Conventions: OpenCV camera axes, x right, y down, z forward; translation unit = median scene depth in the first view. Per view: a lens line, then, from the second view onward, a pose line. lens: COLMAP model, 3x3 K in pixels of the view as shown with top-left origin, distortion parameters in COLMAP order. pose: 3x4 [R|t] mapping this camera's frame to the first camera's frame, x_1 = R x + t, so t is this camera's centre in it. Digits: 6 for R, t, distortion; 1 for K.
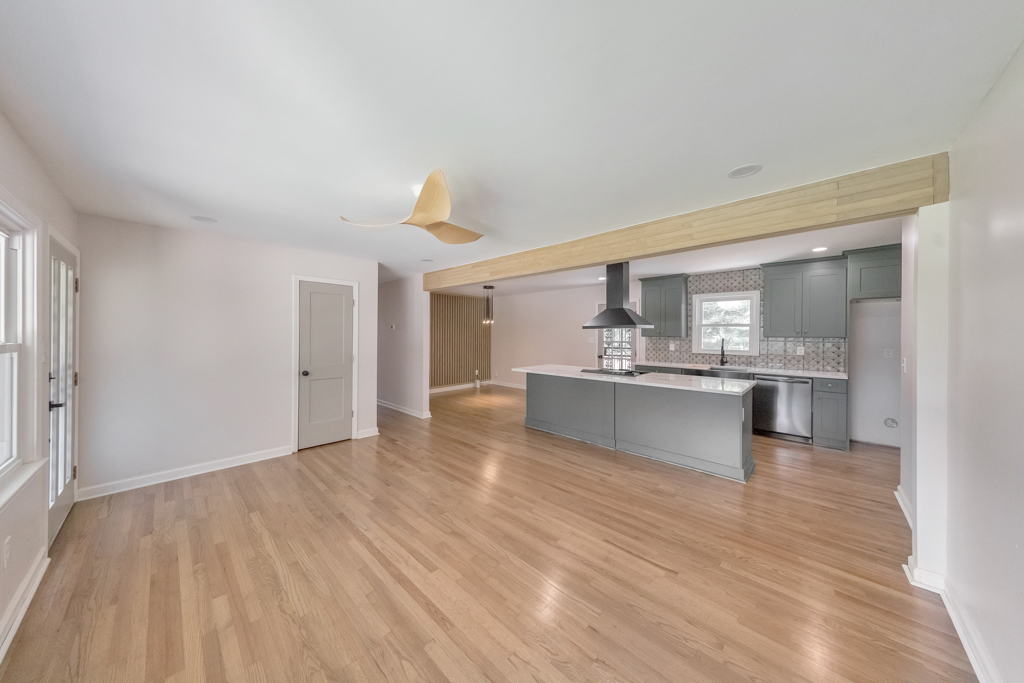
lens RADIAL K [[326.8, 0, 510.5], [0, 326.8, 334.3], [0, 0, 1]] dist [0.008566, -0.000044]
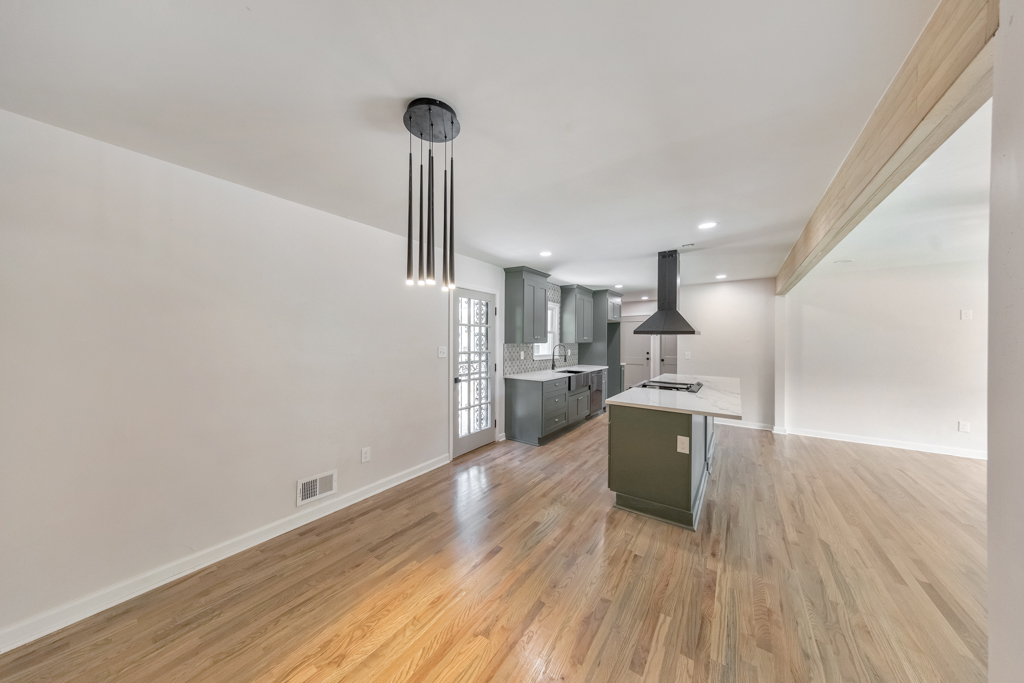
lens RADIAL K [[323.7, 0, 512.0], [0, 323.7, 341.5], [0, 0, 1]] dist [0.005892, -0.000071]
pose [[-0.149617, -0.008563, 0.988707, -0.503053], [-0.003778, 0.999960, 0.008089, -0.005444], [-0.988737, -0.002525, -0.149643, 1.729792]]
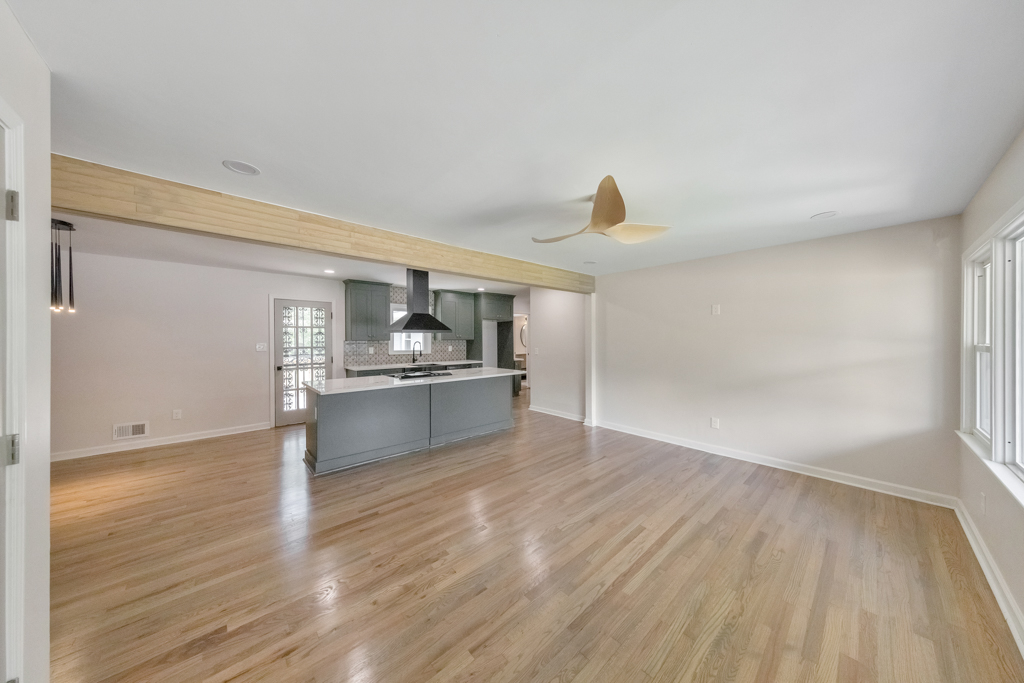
lens RADIAL K [[322.5, 0, 512.0], [0, 322.5, 341.5], [0, 0, 1]] dist [0.007801, -0.000047]
pose [[0.077520, -0.013871, 0.996894, -0.753773], [0.003331, 0.999901, 0.013654, -0.004450], [-0.996985, 0.002262, 0.077559, 0.706641]]
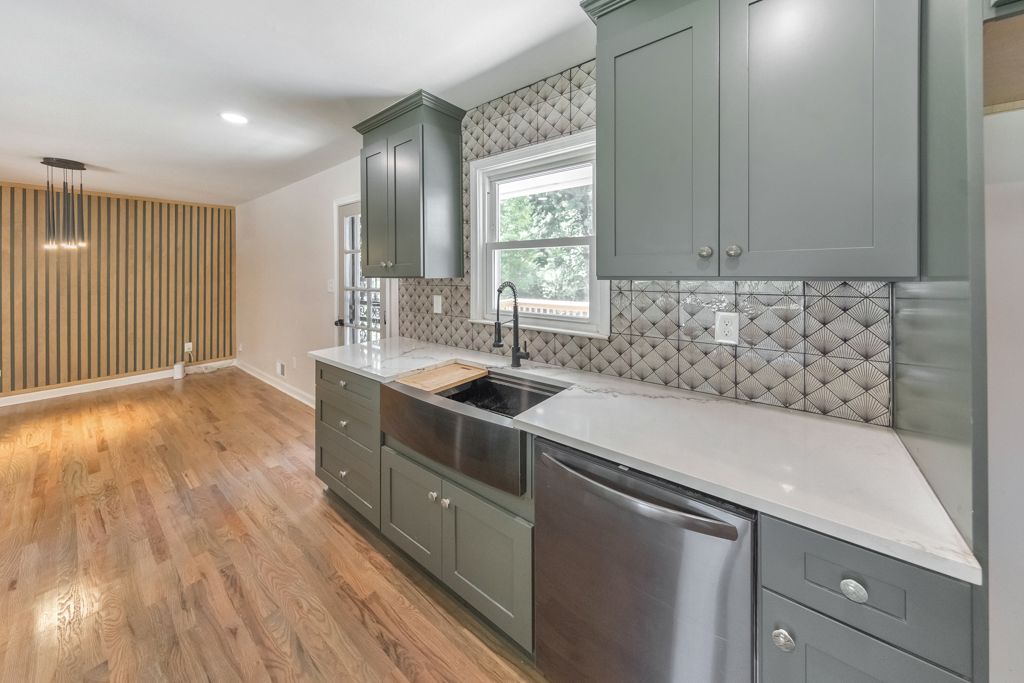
lens RADIAL K [[349.4, 0, 517.0], [0, 349.4, 270.0], [0, 0, 1]] dist [0.007379, -0.000137]
pose [[0.995862, -0.010326, 0.090287, 0.824657], [0.010854, 0.999927, -0.005365, 0.003136], [-0.090225, 0.006323, 0.995901, 0.877235]]
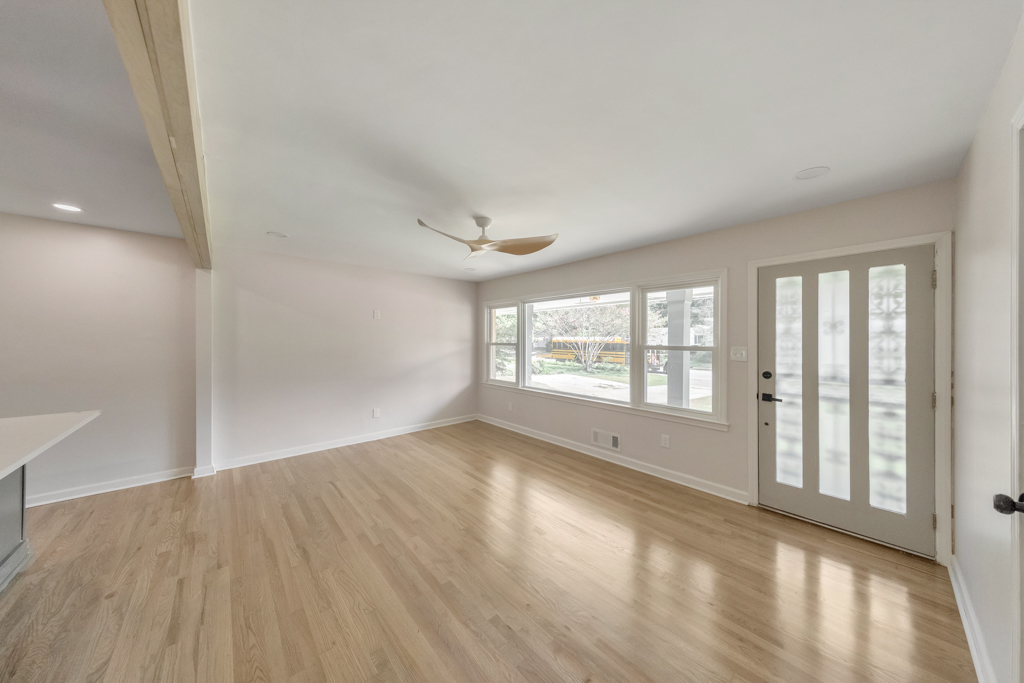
lens RADIAL K [[325.0, 0, 512.1], [0, 325.0, 340.4], [0, 0, 1]] dist [0.001197, 0.000050]
pose [[-0.996619, -0.006341, 0.081917, -0.274668], [-0.005899, 0.999967, 0.005629, -0.003667], [-0.081949, 0.005127, -0.996623, 1.281287]]
